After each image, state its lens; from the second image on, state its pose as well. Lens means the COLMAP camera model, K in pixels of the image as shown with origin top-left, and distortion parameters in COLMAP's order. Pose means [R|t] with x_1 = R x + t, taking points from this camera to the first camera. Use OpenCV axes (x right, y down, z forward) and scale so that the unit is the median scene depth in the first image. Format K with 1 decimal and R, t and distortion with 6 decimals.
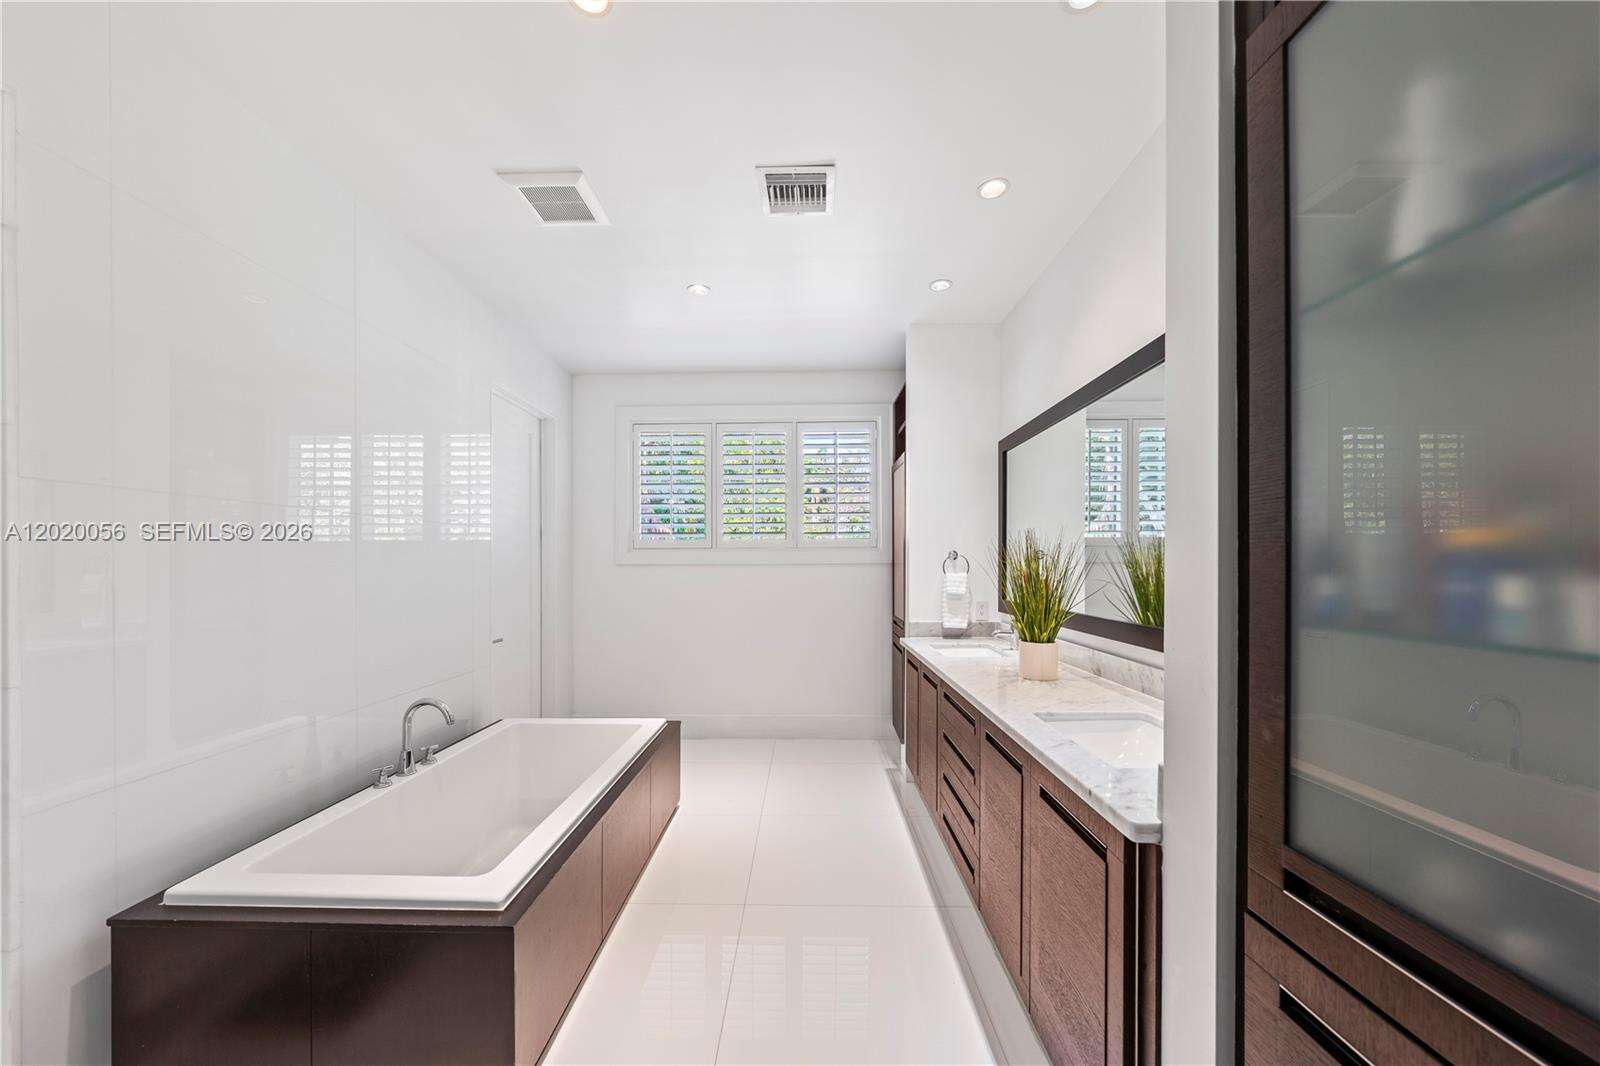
lens RADIAL K [[570.7, 0, 796.5], [0, 570.7, 563.8], [0, 0, 1]] dist [0.000145, 0.000070]
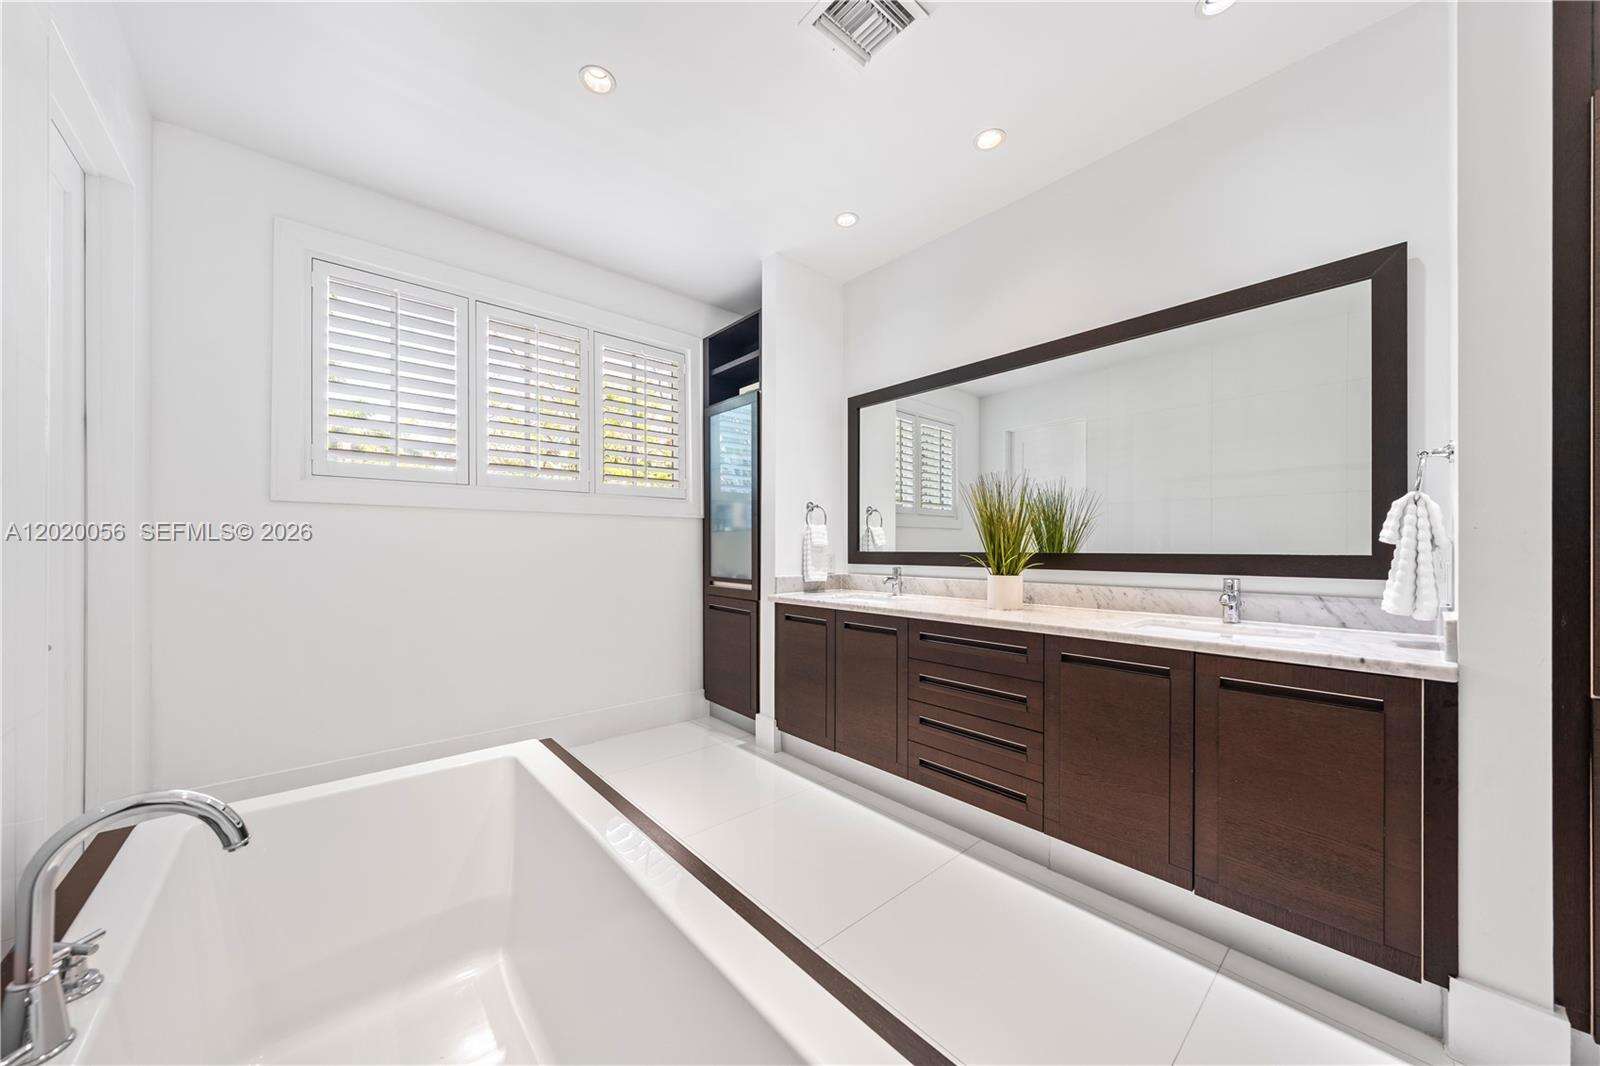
lens RADIAL K [[554.6, 0, 803.4], [0, 554.6, 548.4], [0, 0, 1]] dist [-0.000307, 0.000333]
pose [[0.734845, 0.003645, 0.678226, -0.379928], [-0.002781, 0.999993, -0.002361, 0.059106], [-0.678230, -0.000151, 0.734850, 0.321561]]
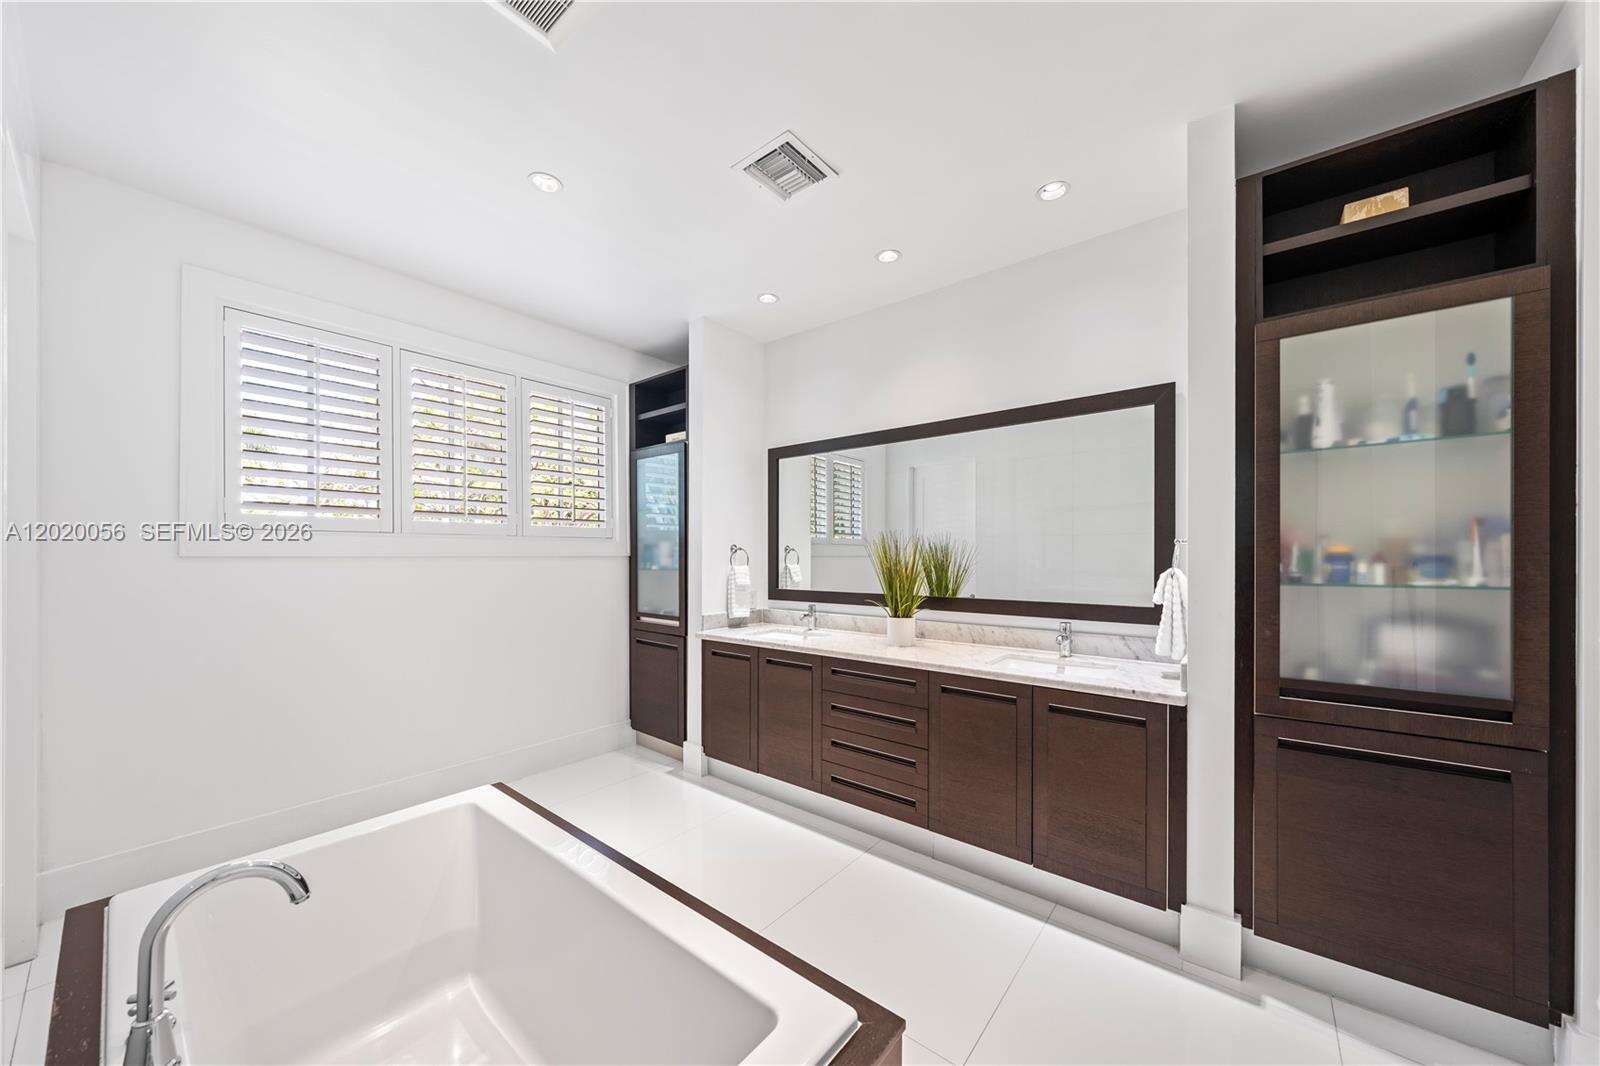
lens RADIAL K [[558.4, 0, 817.1], [0, 558.4, 557.5], [0, 0, 1]] dist [-0.001900, -0.000295]
pose [[0.603910, 0.002289, 0.797049, -0.467565], [-0.002548, 0.999996, -0.000941, 0.001452], [-0.797048, -0.001463, 0.603914, 0.255253]]
